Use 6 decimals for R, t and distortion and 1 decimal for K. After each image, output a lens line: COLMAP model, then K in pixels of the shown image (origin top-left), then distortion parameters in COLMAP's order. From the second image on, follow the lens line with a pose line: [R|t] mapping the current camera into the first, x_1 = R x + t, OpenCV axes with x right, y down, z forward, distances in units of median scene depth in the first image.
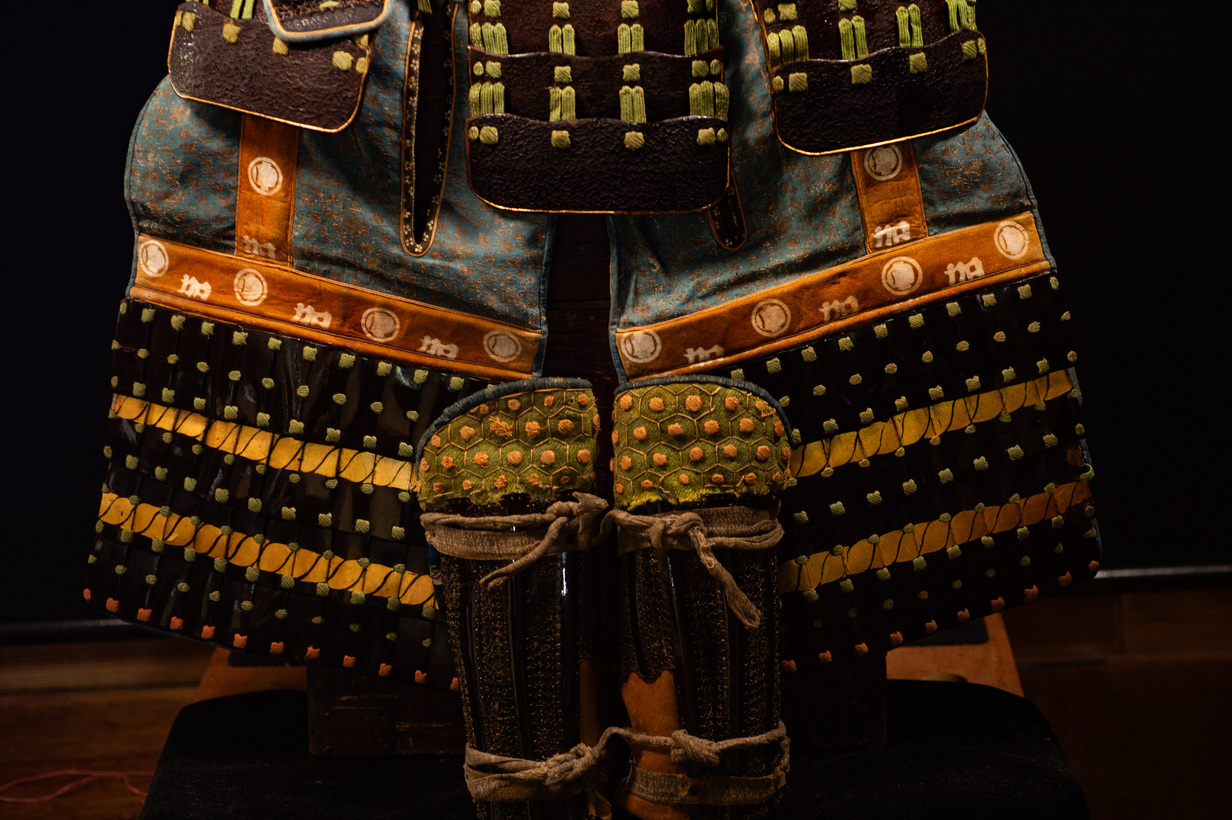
lens RADIAL K [[3525.7, 0, 584.9], [0, 3525.7, 401.5], [0, 0, 1]] dist [0.309812, 0.000000]
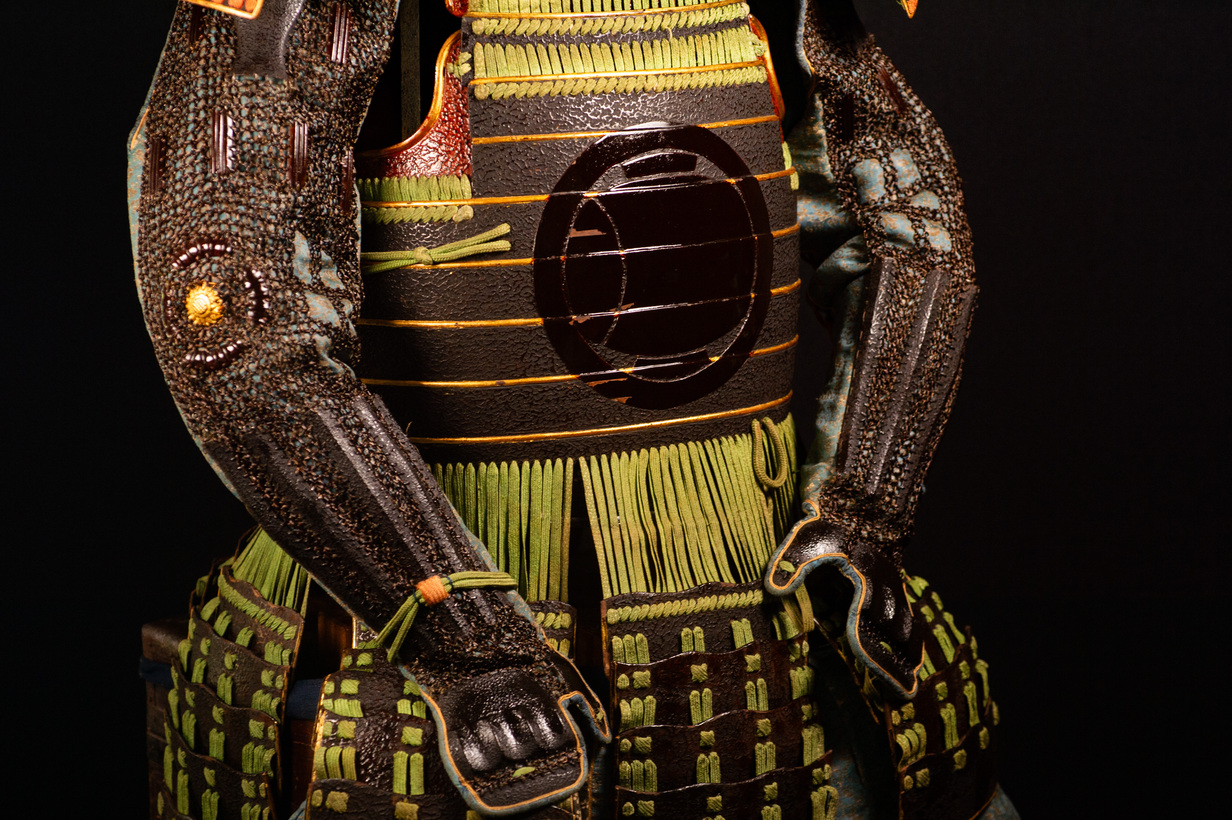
lens RADIAL K [[3525.7, 0, 622.9], [0, 3525.7, 407.3], [0, 0, 1]] dist [0.309812, 0.000000]
pose [[0.819390, -0.084055, 0.567040, -0.558222], [0.106932, 0.994241, -0.007139, -0.193208], [-0.563174, 0.066484, 0.823659, 0.206053]]
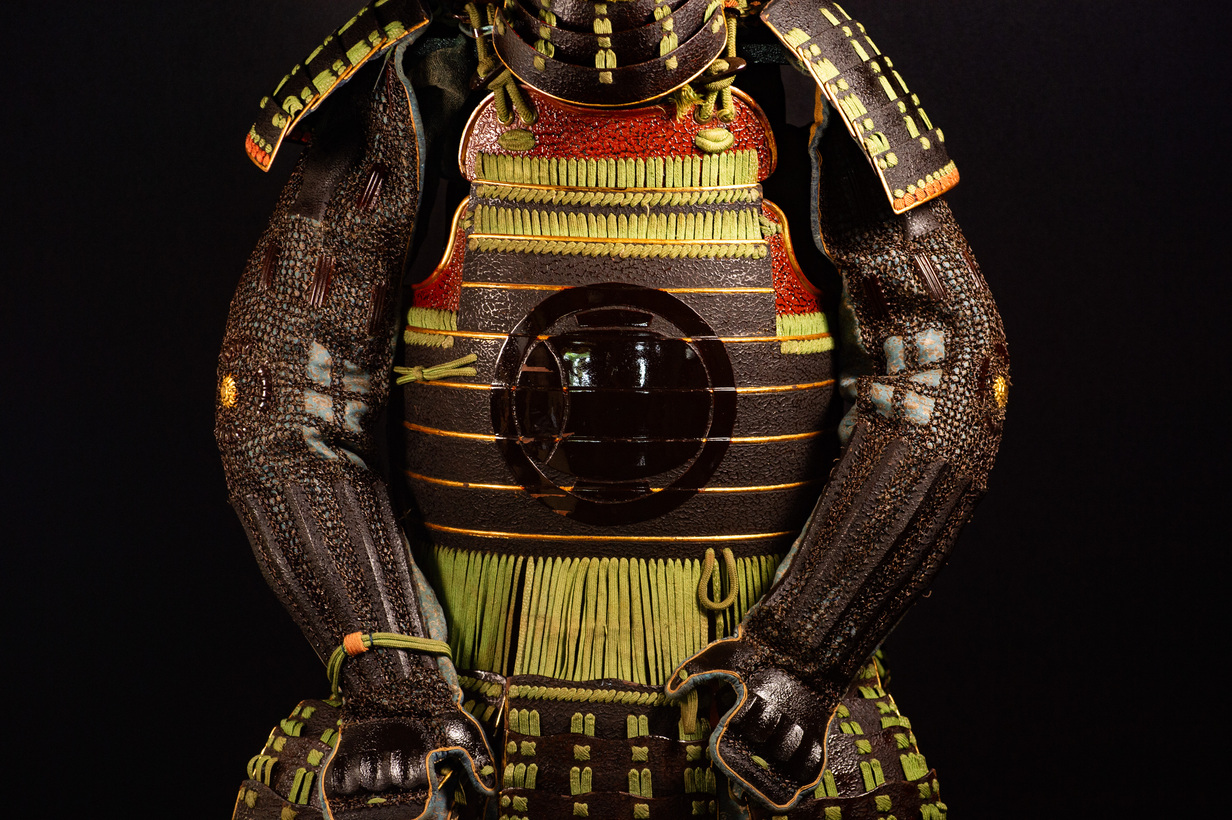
lens RADIAL K [[3525.7, 0, 586.3], [0, 3525.7, 400.5], [0, 0, 1]] dist [0.309812, 0.000000]
pose [[0.999052, 0.043300, 0.004456, -0.015406], [-0.042953, 0.997259, -0.060243, -0.170247], [-0.007052, 0.059995, 0.998174, -0.136607]]
